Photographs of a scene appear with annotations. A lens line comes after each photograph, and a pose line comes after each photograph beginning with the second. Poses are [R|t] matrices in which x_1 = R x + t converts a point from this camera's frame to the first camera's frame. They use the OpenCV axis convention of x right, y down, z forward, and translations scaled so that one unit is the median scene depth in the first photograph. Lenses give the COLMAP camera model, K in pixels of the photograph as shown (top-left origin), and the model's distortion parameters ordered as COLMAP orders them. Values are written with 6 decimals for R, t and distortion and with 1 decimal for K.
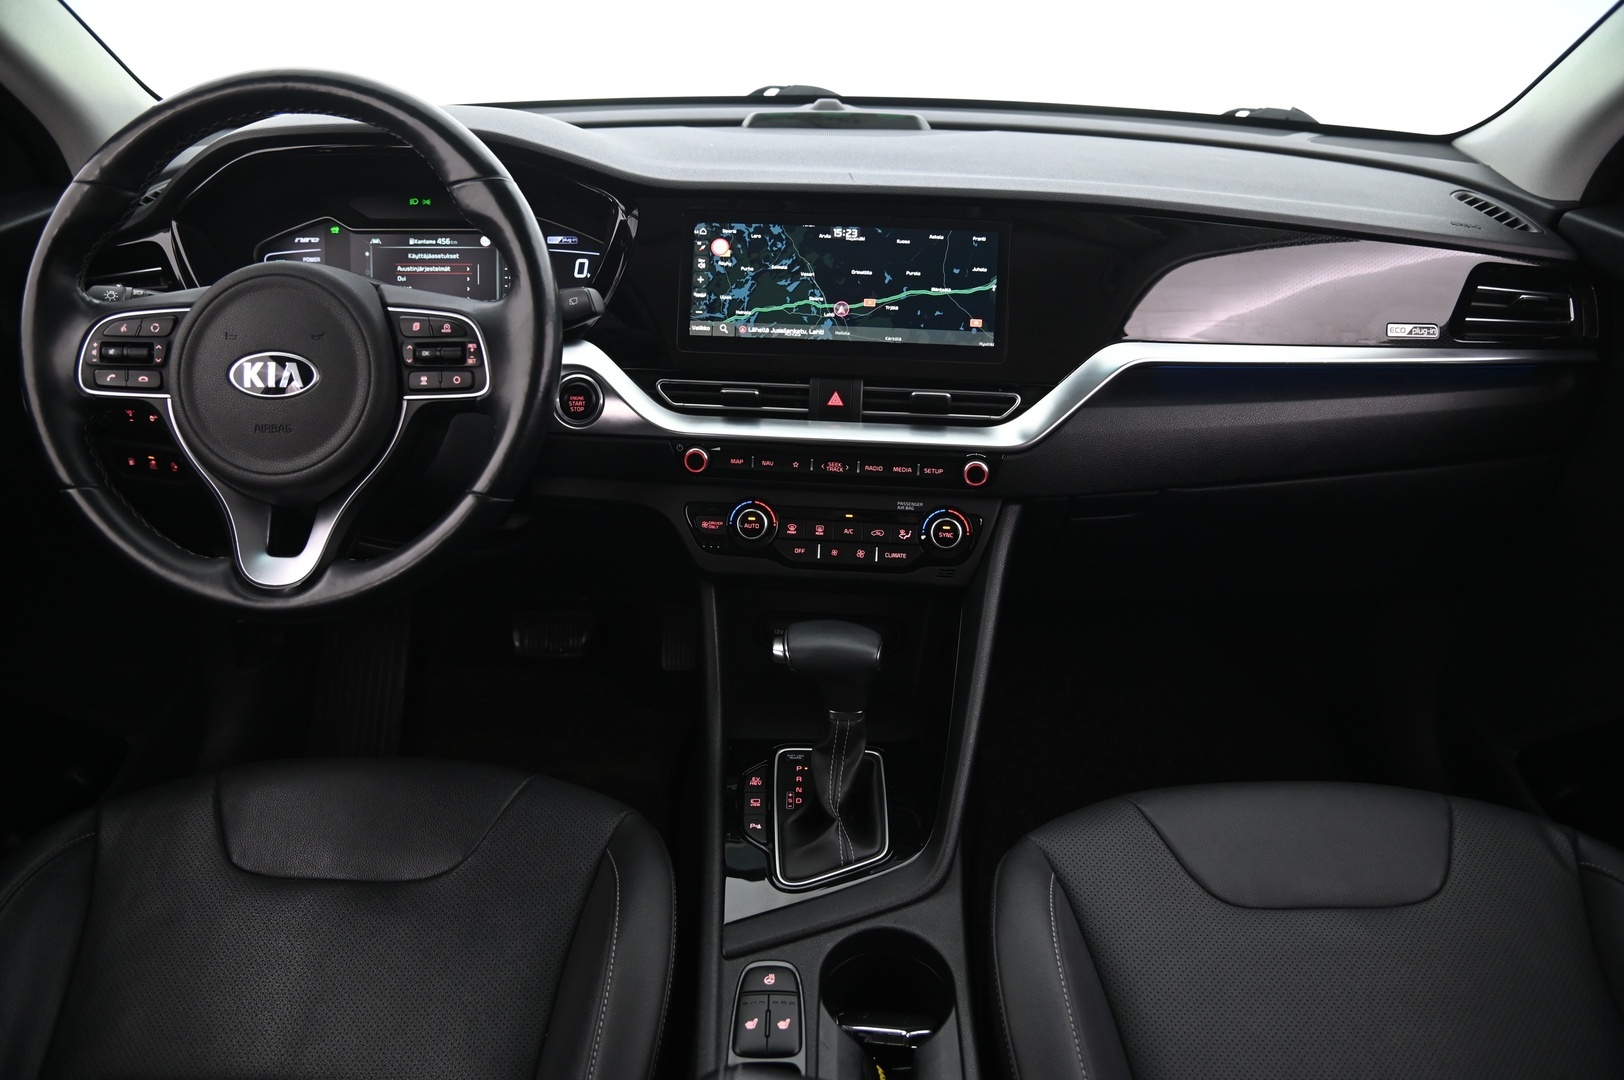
lens RADIAL K [[1112.6, 0, 812.0], [0, 1112.6, 540.0], [0, 0, 1]] dist [-0.126122, 0.074510]
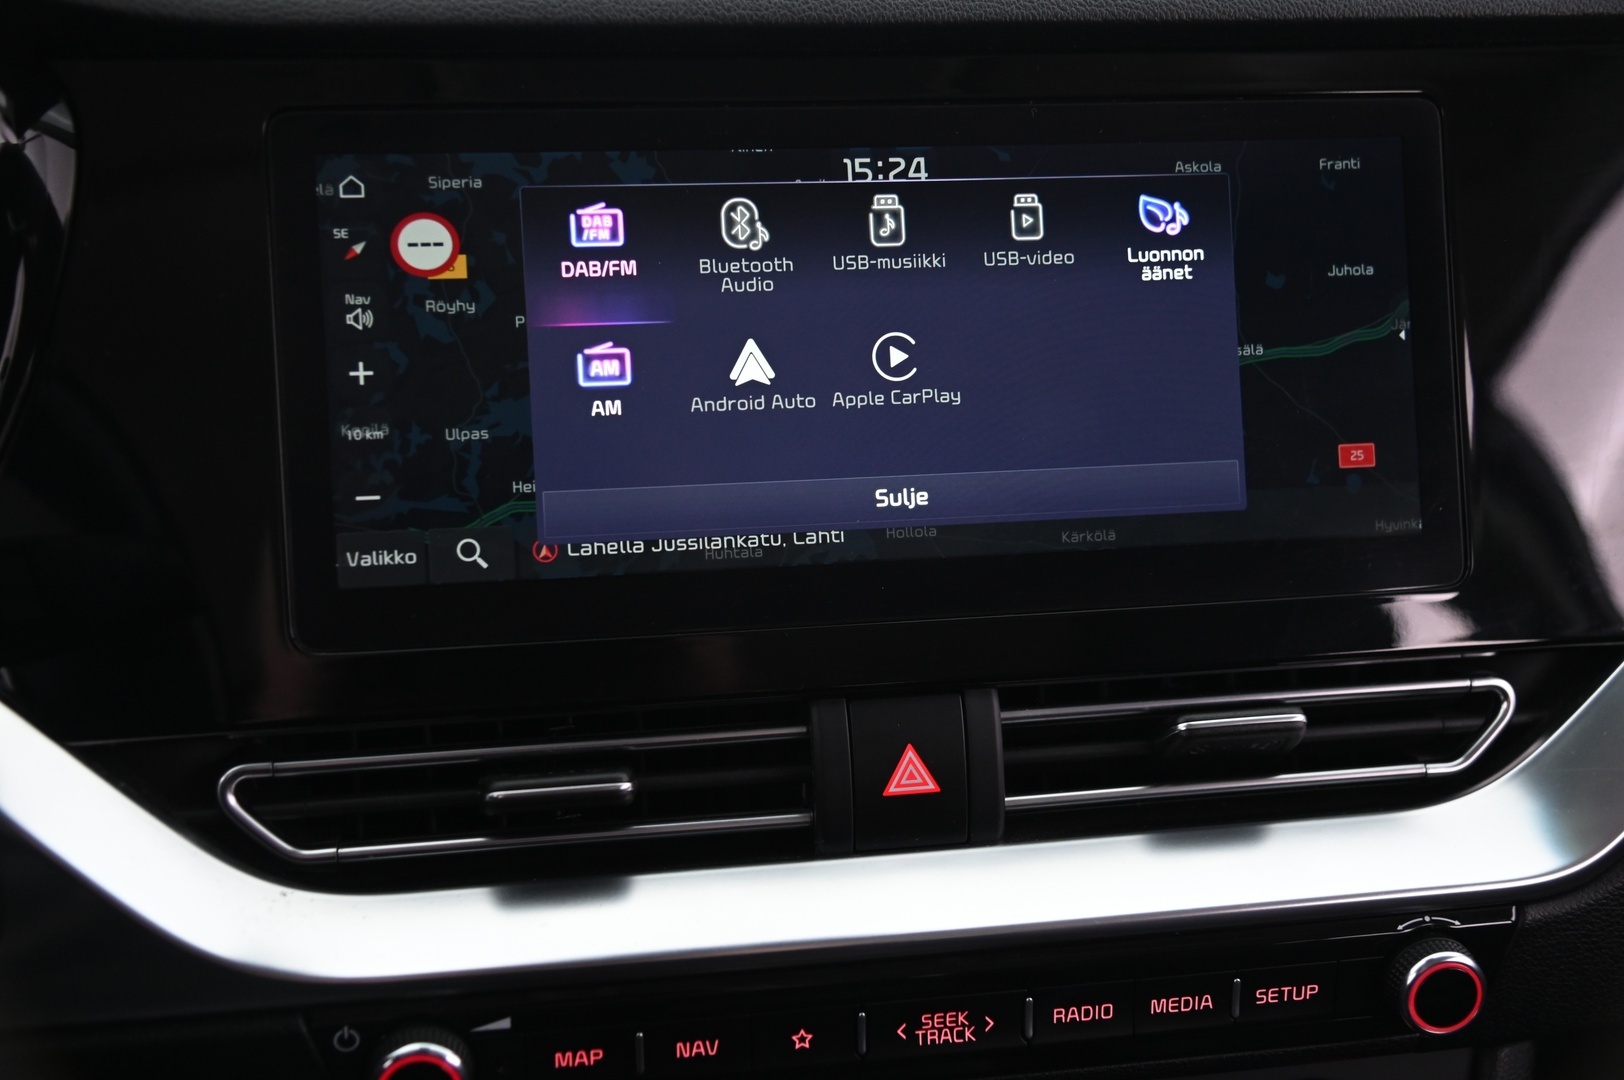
lens RADIAL K [[1860.4, 0, 812.0], [0, 1860.4, 540.0], [0, 0, 1]] dist [0.053970, 0.055653]
pose [[0.965986, -0.096215, 0.240030, -0.108178], [0.109239, 0.993148, -0.041525, -0.167420], [-0.234390, 0.066333, 0.969877, 0.551345]]
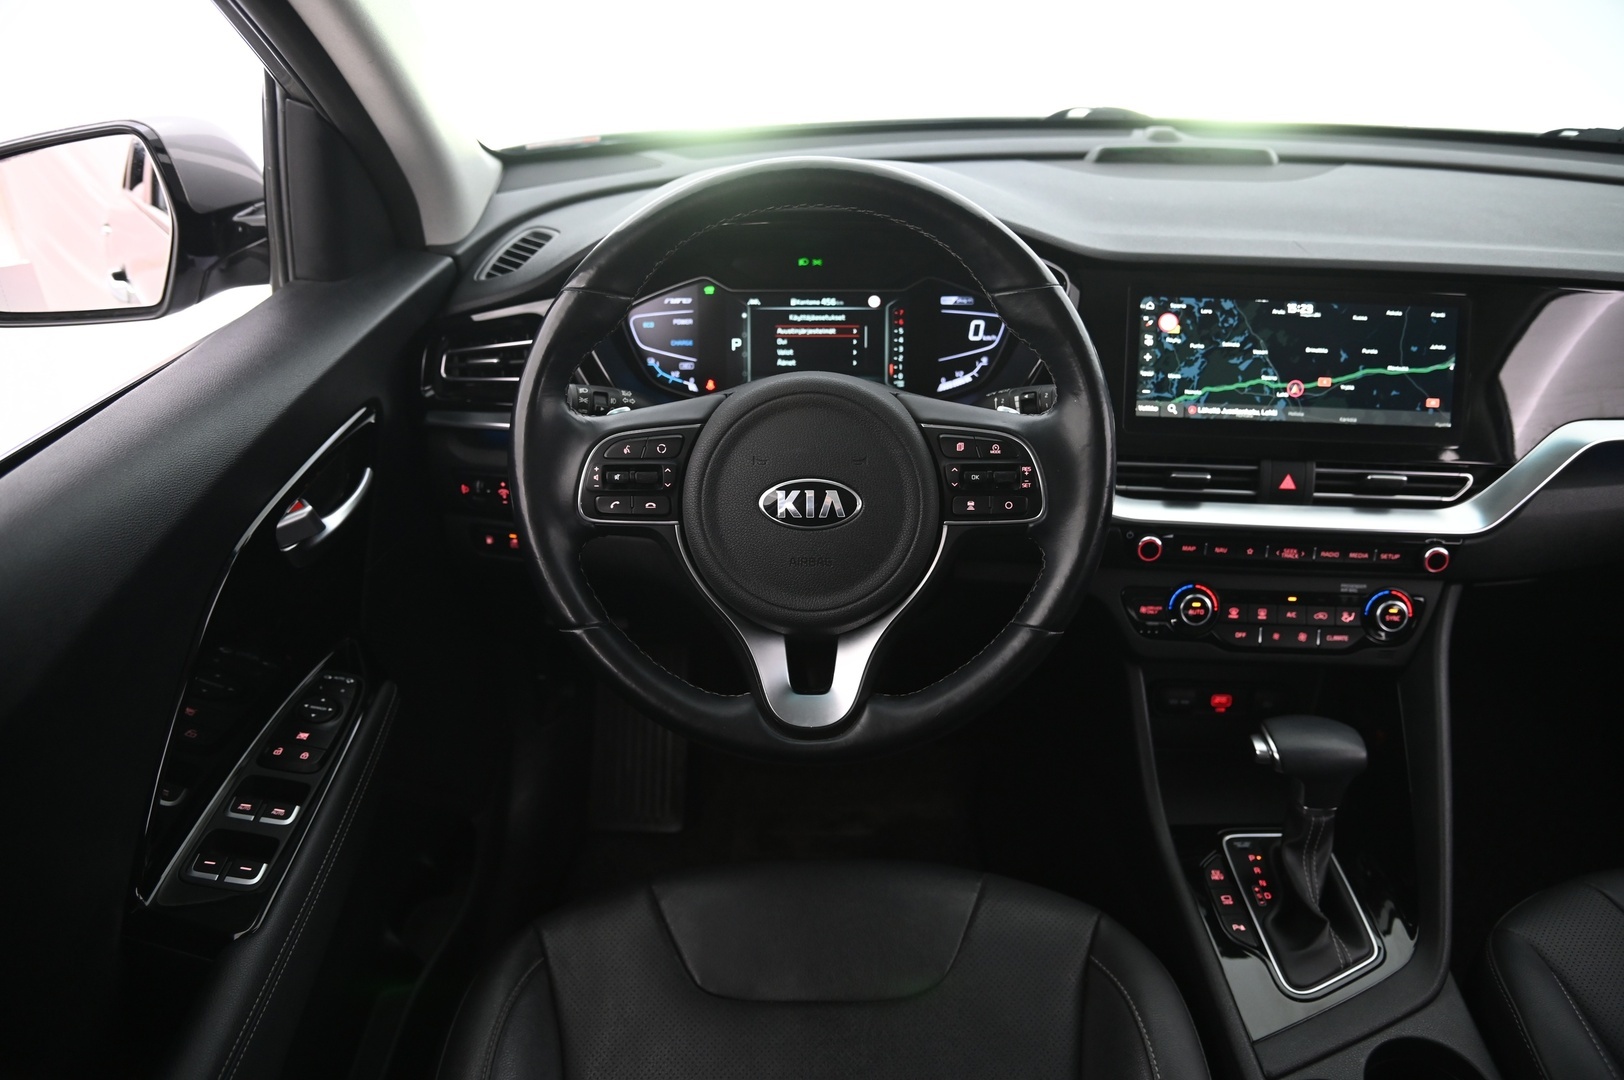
lens RADIAL K [[1097.0, 0, 812.0], [0, 1097.0, 540.0], [0, 0, 1]] dist [-0.125250, 0.068783]
pose [[0.999759, -0.017914, -0.012670, -0.382604], [0.018622, 0.998135, 0.058132, -0.138599], [0.011605, -0.058354, 0.998229, 0.057572]]
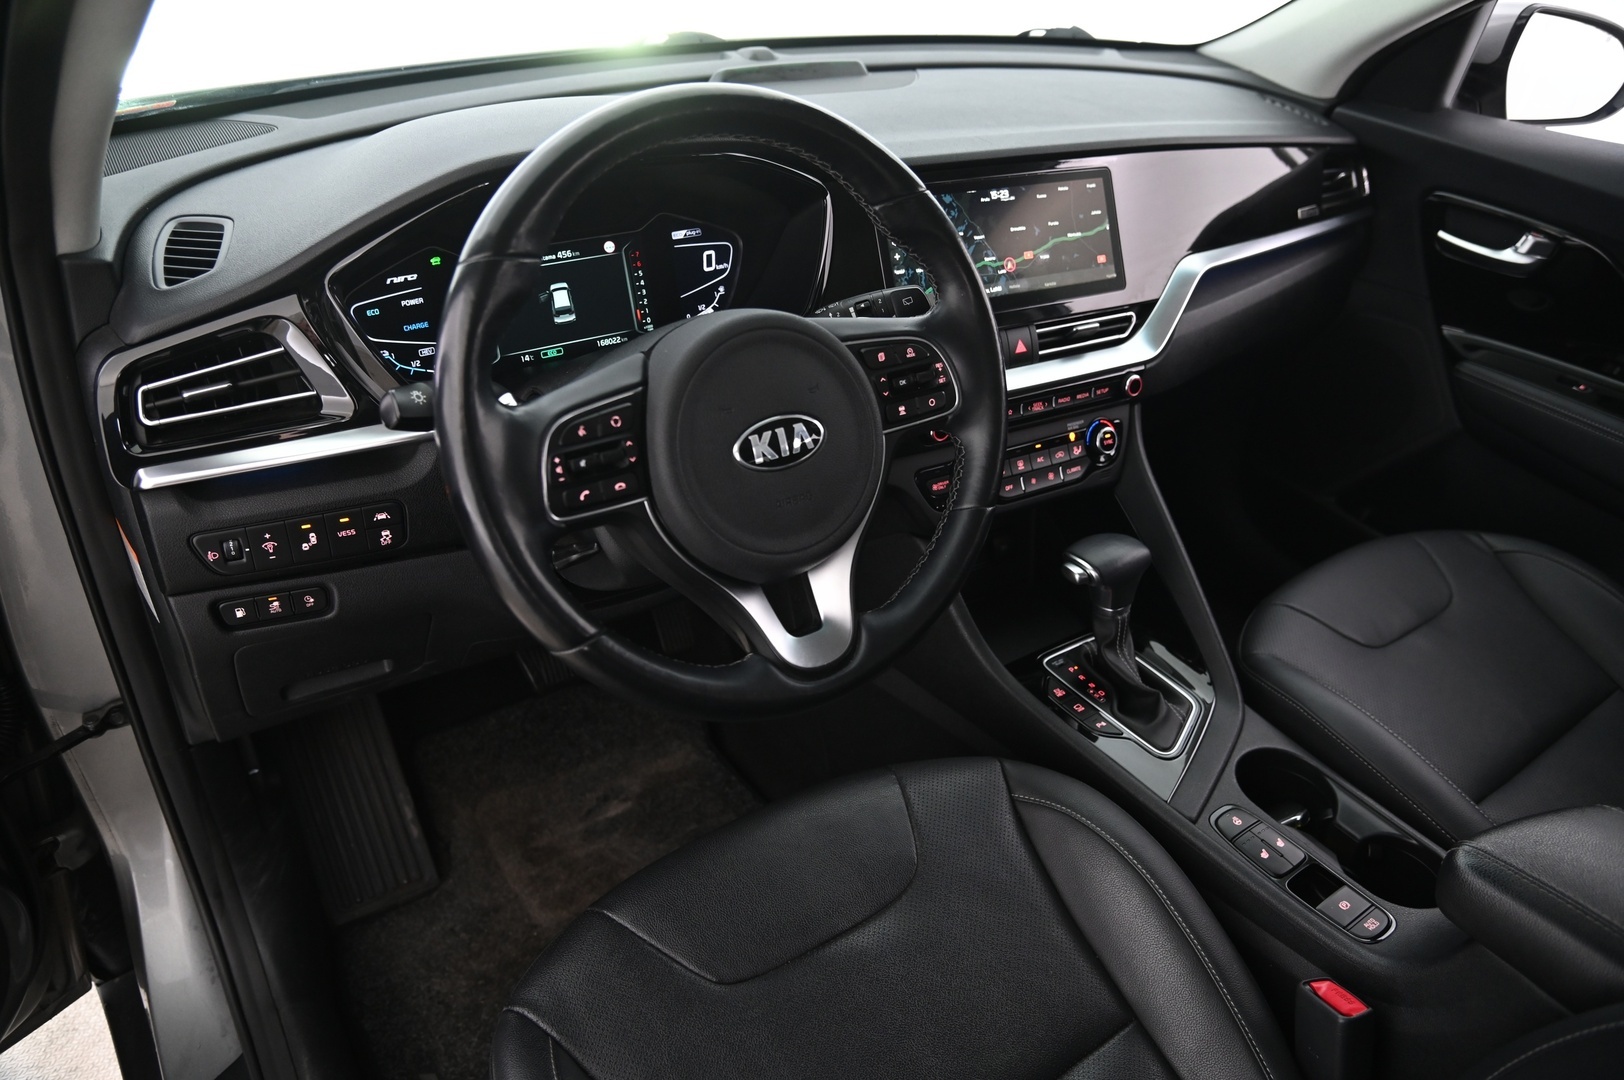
lens RADIAL K [[1112.6, 0, 812.0], [0, 1112.6, 540.0], [0, 0, 1]] dist [-0.126122, 0.074510]
pose [[0.820363, -0.286168, 0.495088, -0.748579], [0.232219, 0.957889, 0.168886, -0.176117], [-0.522570, -0.023579, 0.852271, 0.165805]]
